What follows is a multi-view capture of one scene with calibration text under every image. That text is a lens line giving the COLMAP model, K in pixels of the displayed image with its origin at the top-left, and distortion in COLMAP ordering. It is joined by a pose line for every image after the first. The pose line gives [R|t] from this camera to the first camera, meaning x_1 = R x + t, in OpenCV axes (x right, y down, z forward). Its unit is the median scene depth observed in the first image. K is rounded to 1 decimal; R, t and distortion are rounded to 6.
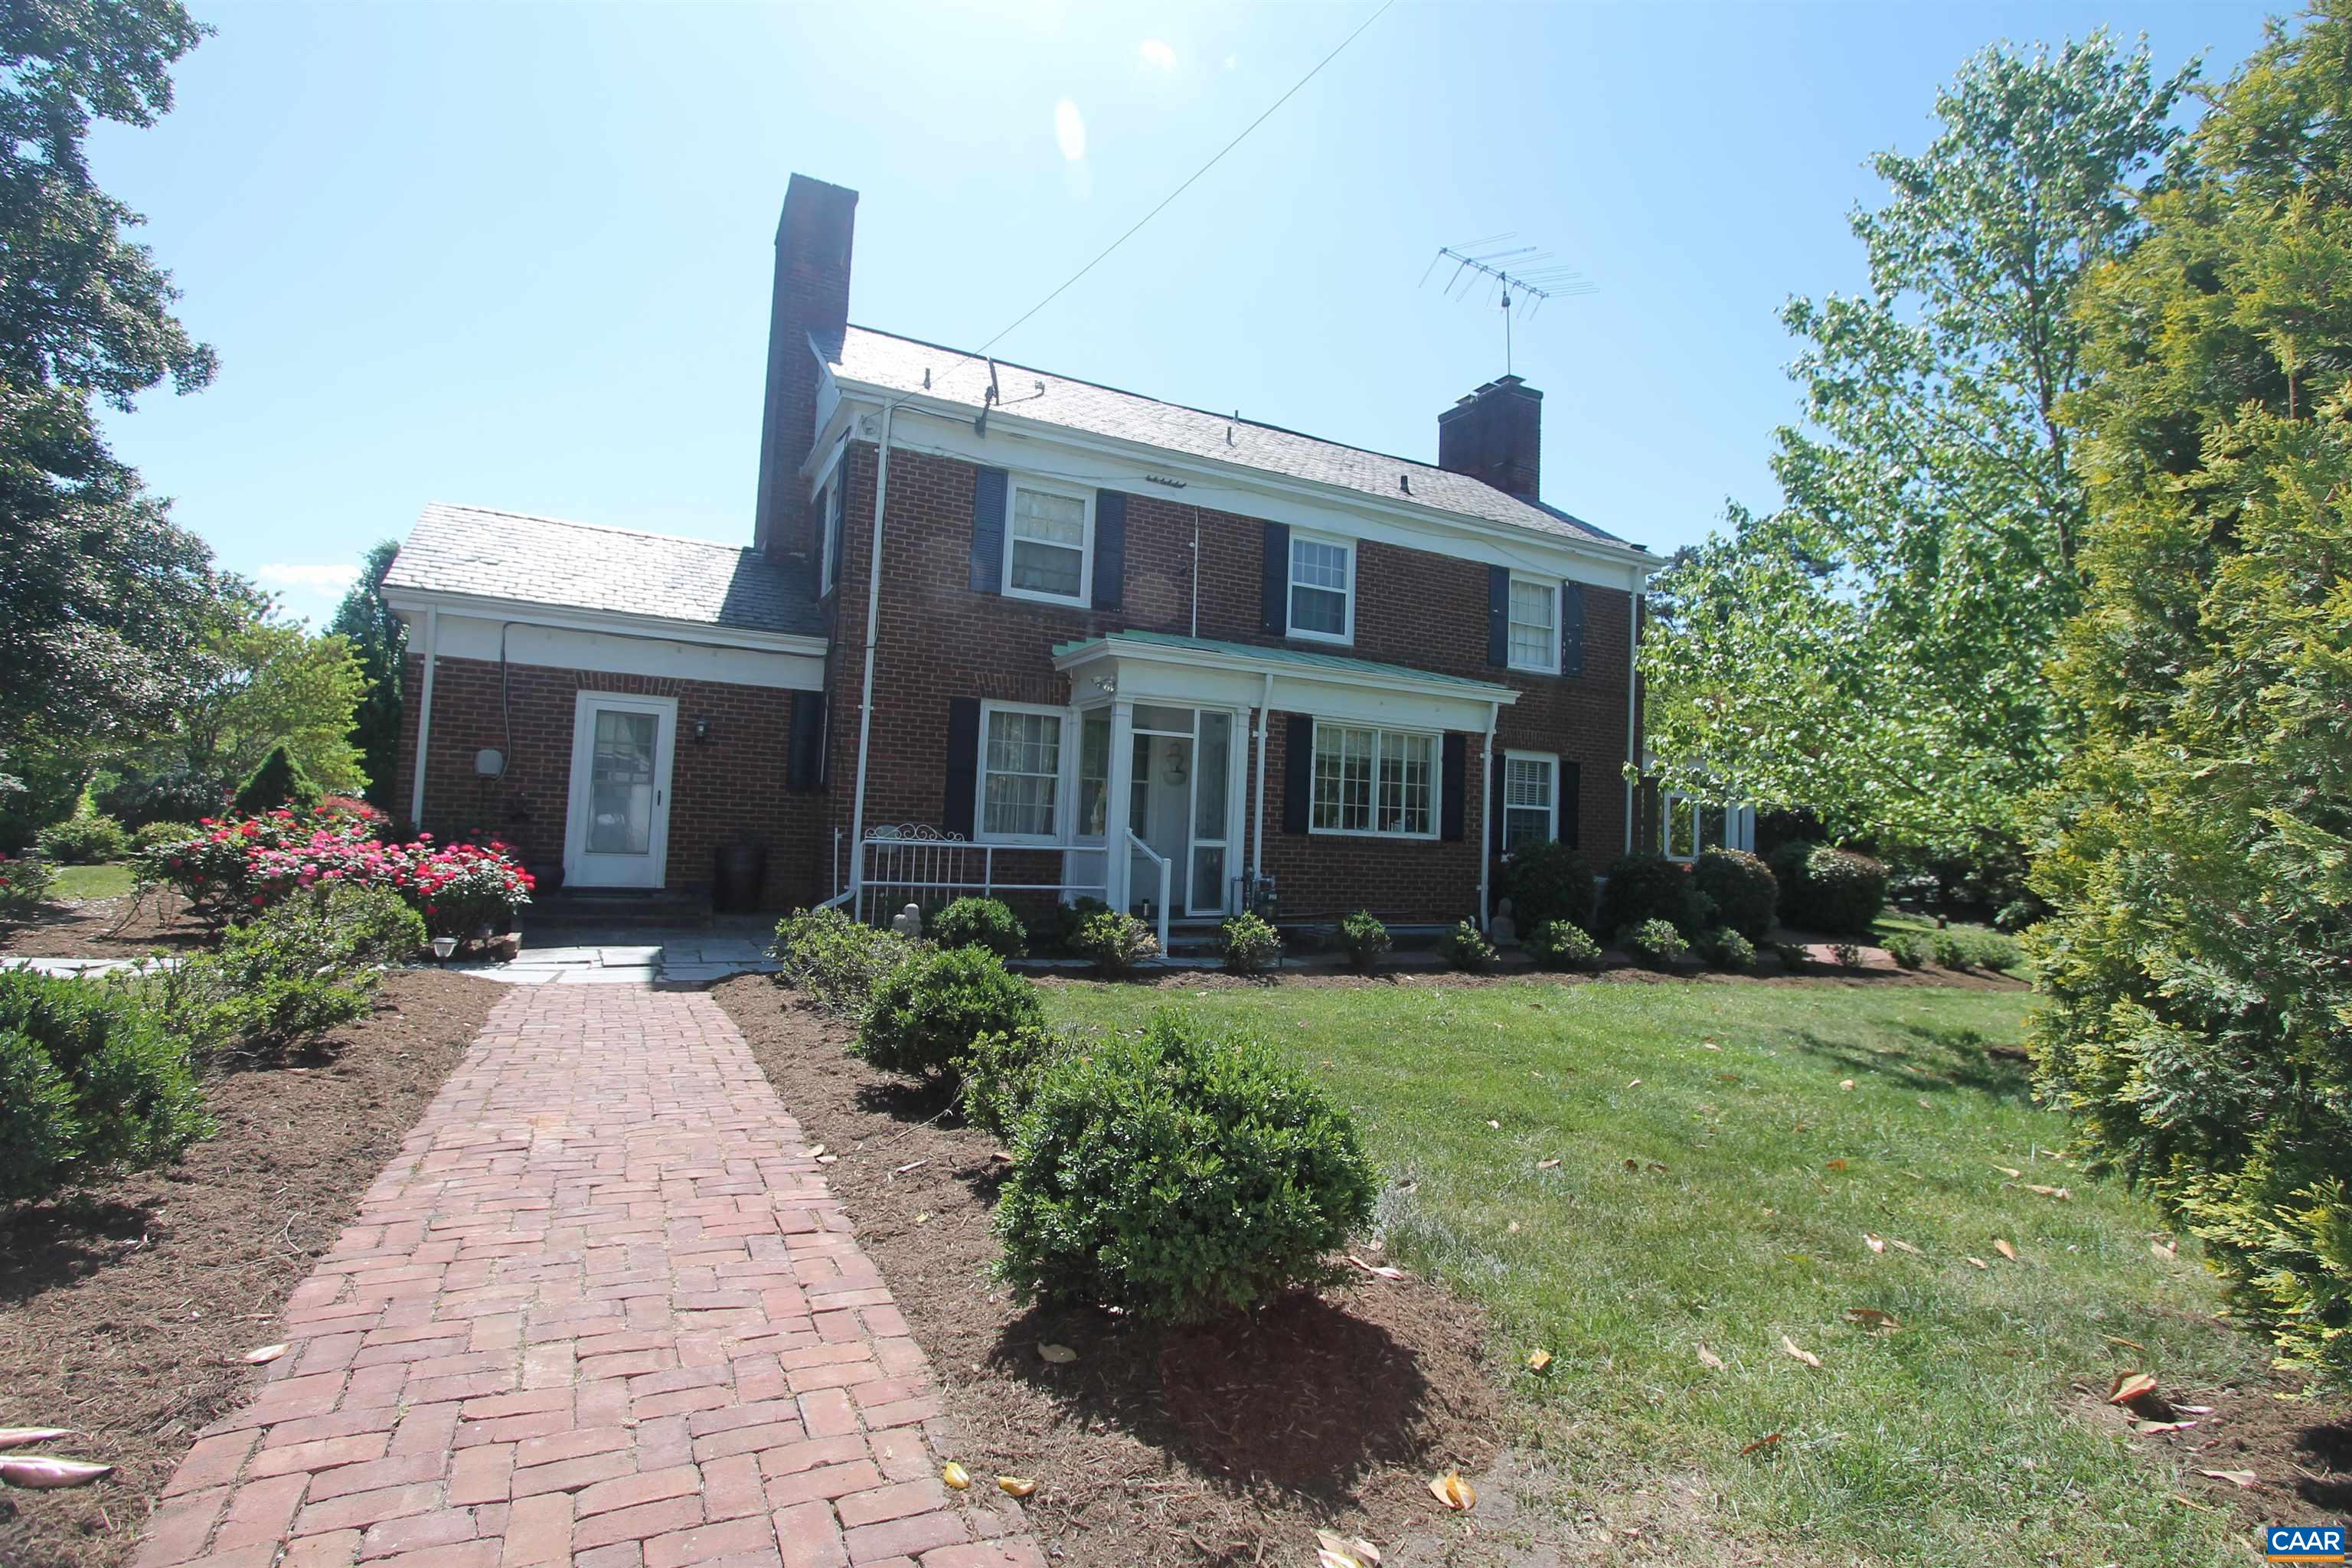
lens RADIAL K [[1117.0, 0, 1183.4], [0, 1117.0, 769.5], [0, 0, 1]] dist [-0.009127, -0.000037]
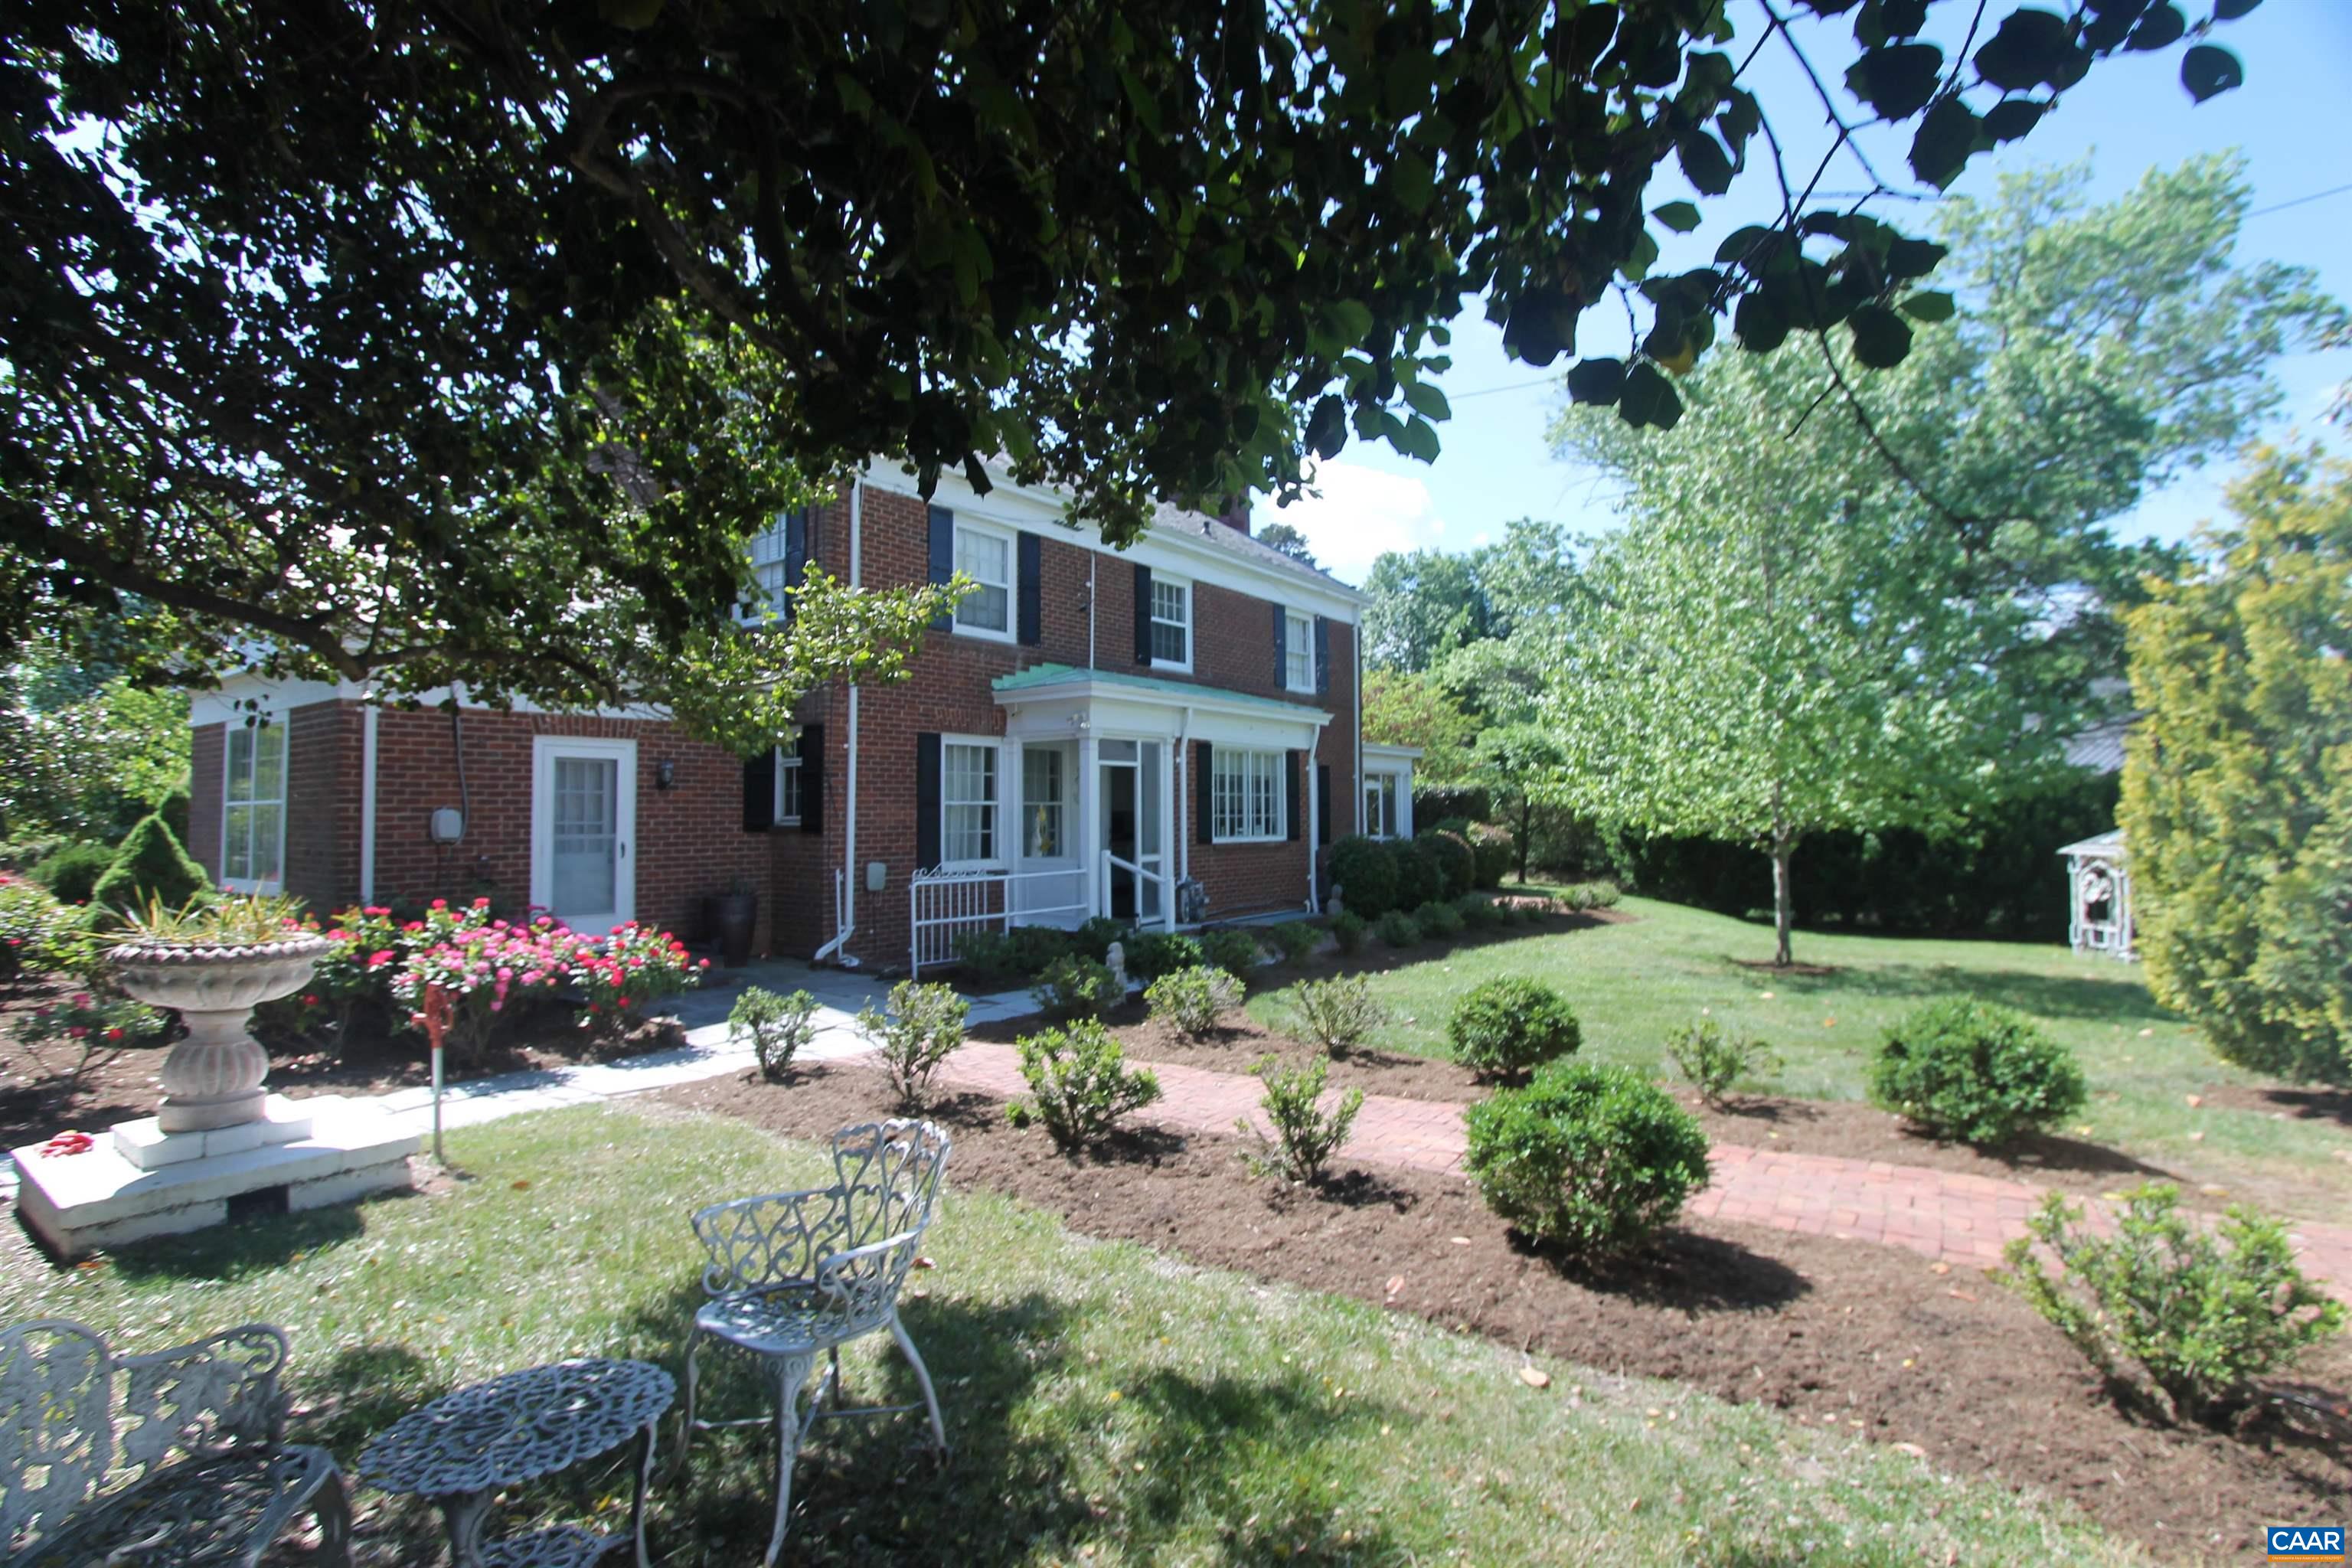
lens RADIAL K [[1117.0, 0, 1184.4], [0, 1117.0, 786.7], [0, 0, 1]] dist [-0.009127, -0.000037]
pose [[0.888048, -0.037990, 0.458178, -0.440101], [0.017659, 0.998663, 0.048578, -0.057899], [-0.459411, -0.035049, 0.887532, -0.020238]]
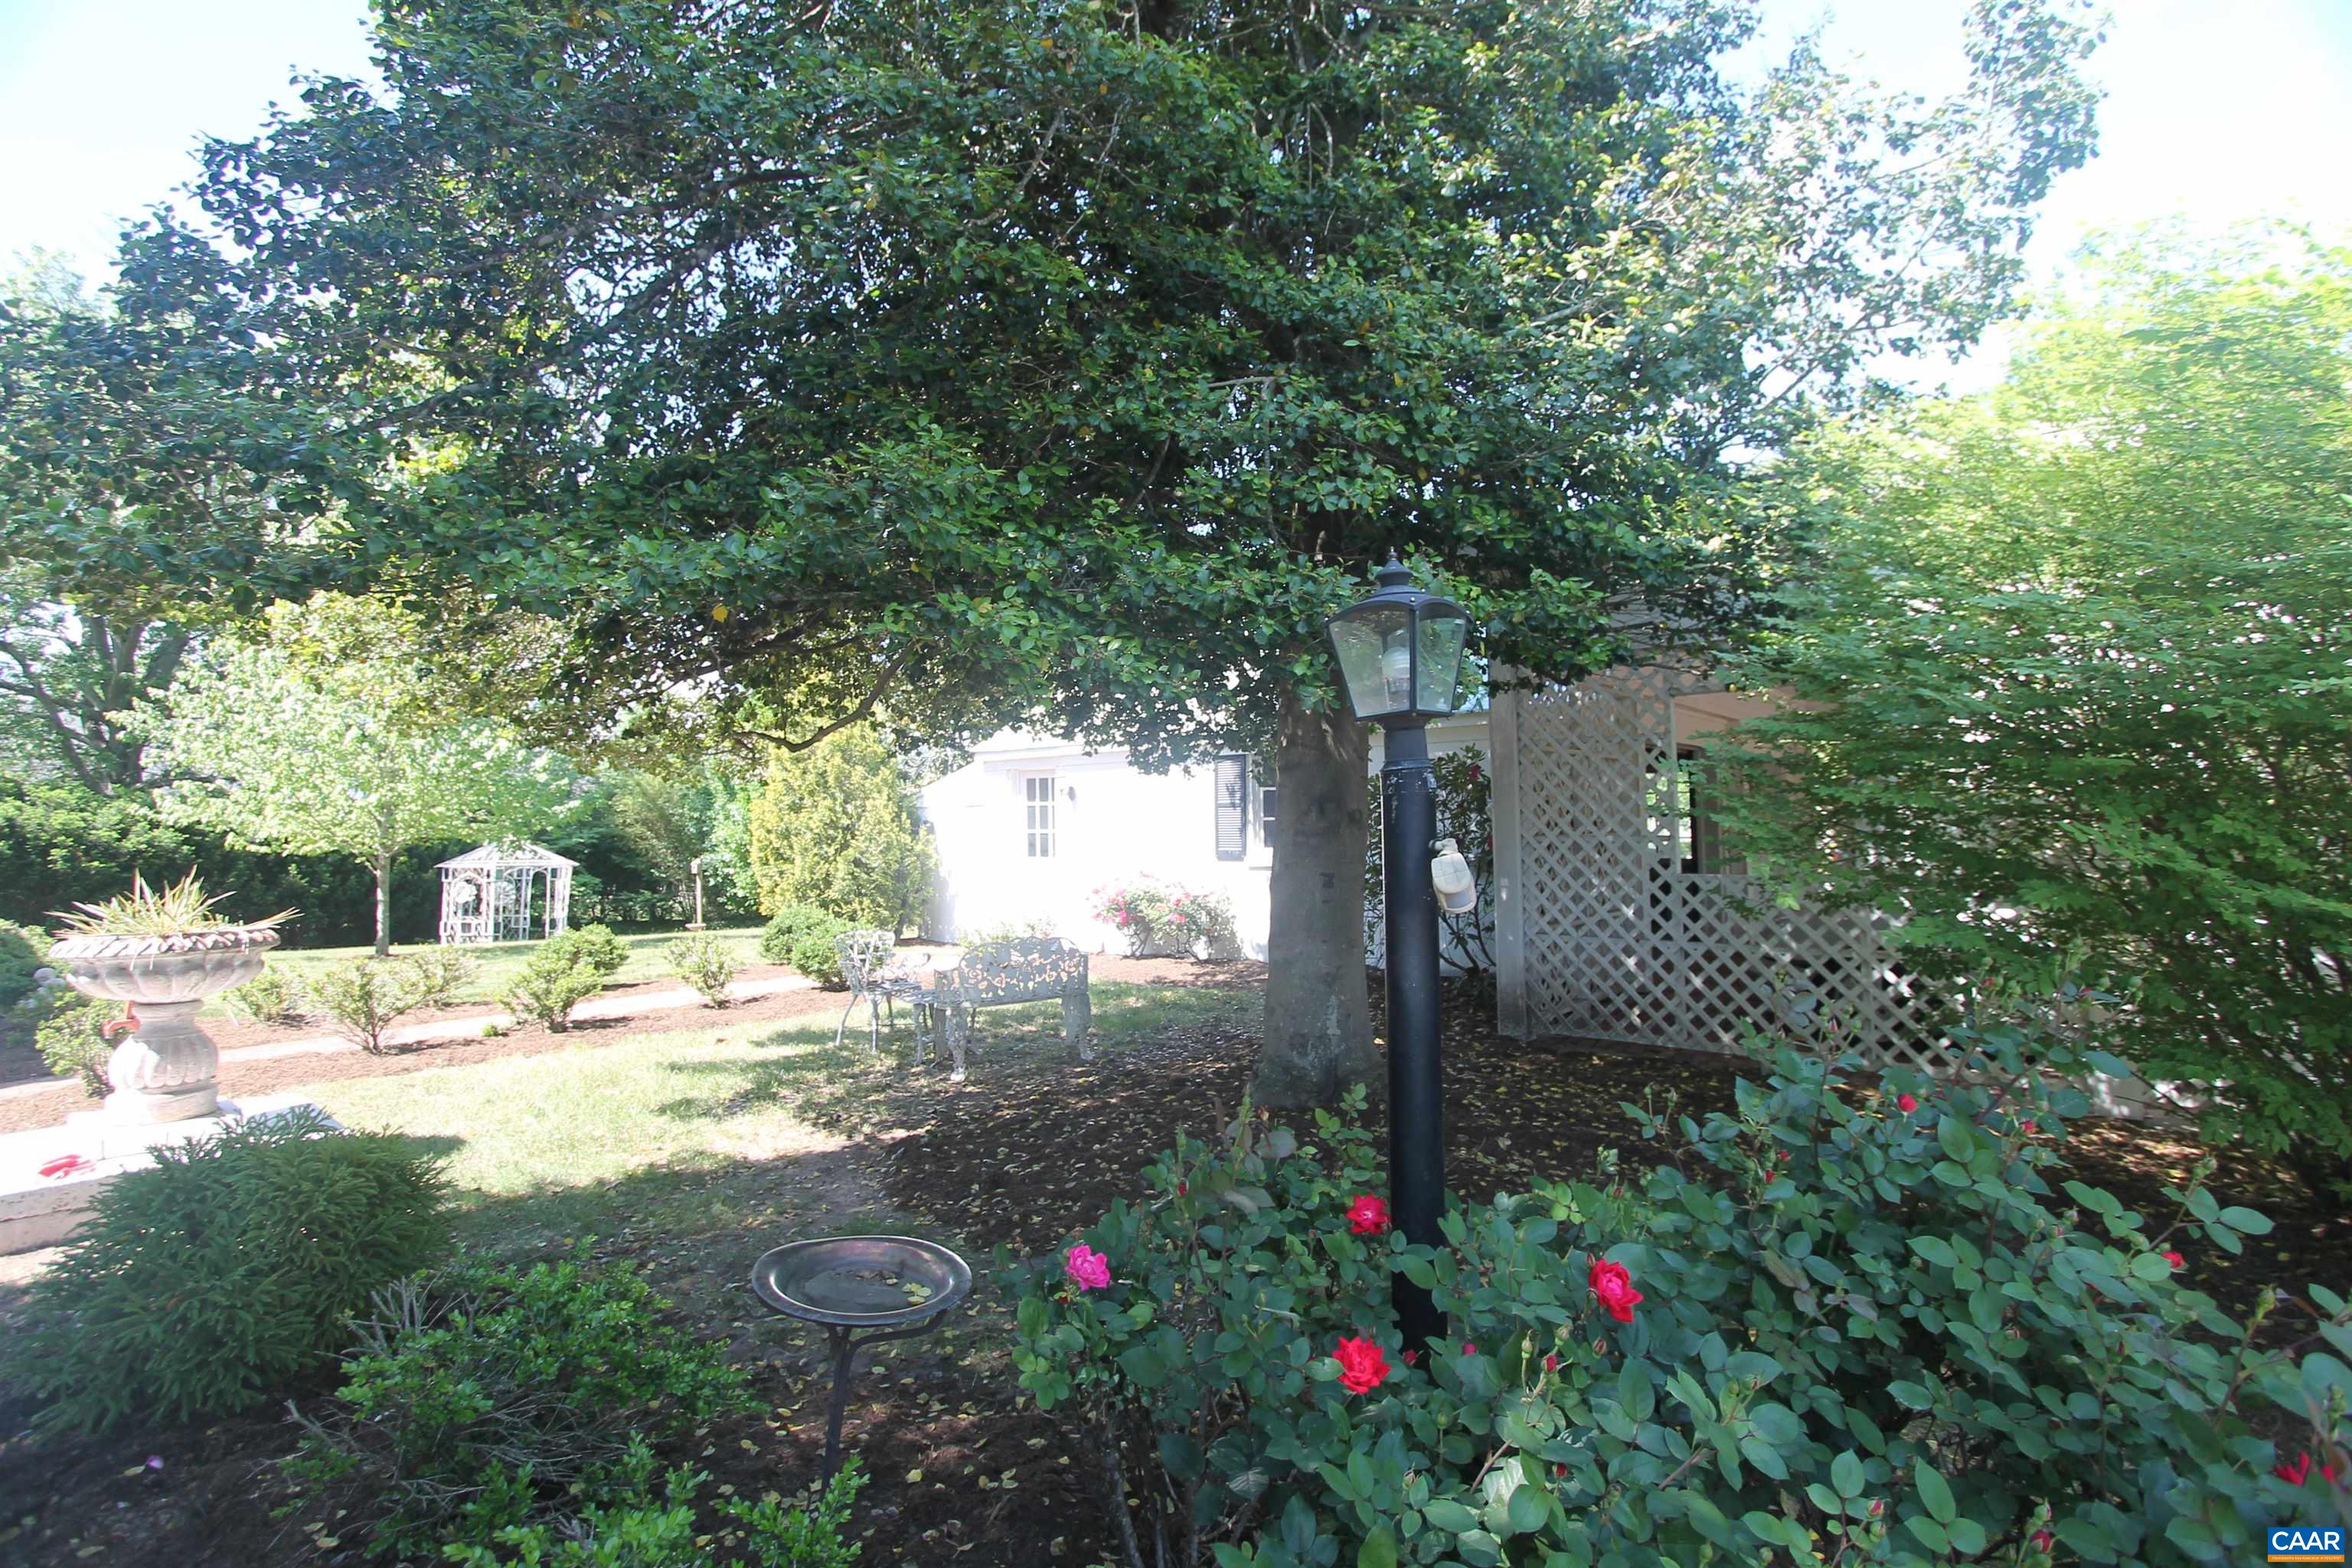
lens RADIAL K [[1117.0, 0, 1192.3], [0, 1117.0, 782.6], [0, 0, 1]] dist [-0.009127, -0.000037]
pose [[-0.371391, -0.000386, 0.928476, -1.000556], [-0.059805, 0.997933, -0.023507, -0.057113], [-0.926549, -0.064257, -0.370647, 0.256243]]
